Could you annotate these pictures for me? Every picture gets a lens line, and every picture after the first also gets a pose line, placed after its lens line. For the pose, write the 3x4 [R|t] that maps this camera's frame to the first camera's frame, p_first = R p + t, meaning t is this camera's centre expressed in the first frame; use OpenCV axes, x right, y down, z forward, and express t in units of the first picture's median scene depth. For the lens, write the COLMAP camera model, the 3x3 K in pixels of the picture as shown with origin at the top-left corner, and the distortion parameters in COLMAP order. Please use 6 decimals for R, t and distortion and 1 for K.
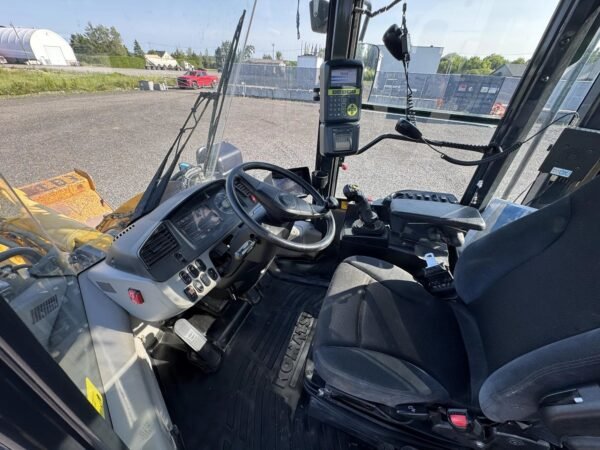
lens RADIAL K [[242.2, 0, 300.0], [0, 242.2, 225.0], [0, 0, 1]] dist [-0.000919, -0.000035]
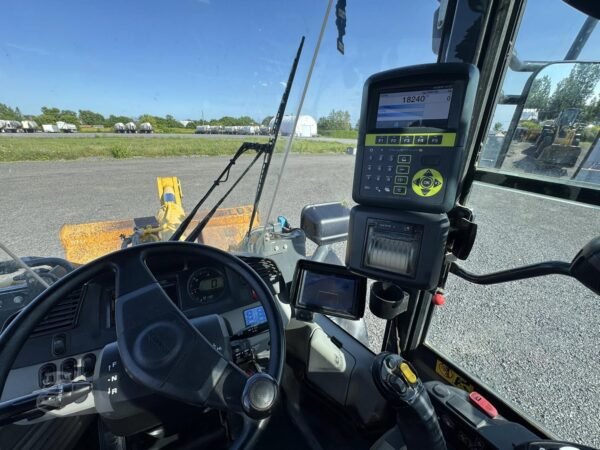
lens RADIAL K [[242.2, 0, 300.0], [0, 242.2, 225.0], [0, 0, 1]] dist [-0.000919, -0.000035]
pose [[0.746485, 0.224099, -0.626530, 0.100001], [-0.363147, 0.926199, -0.101390, -0.092065], [0.557570, 0.303209, 0.772774, 0.186285]]
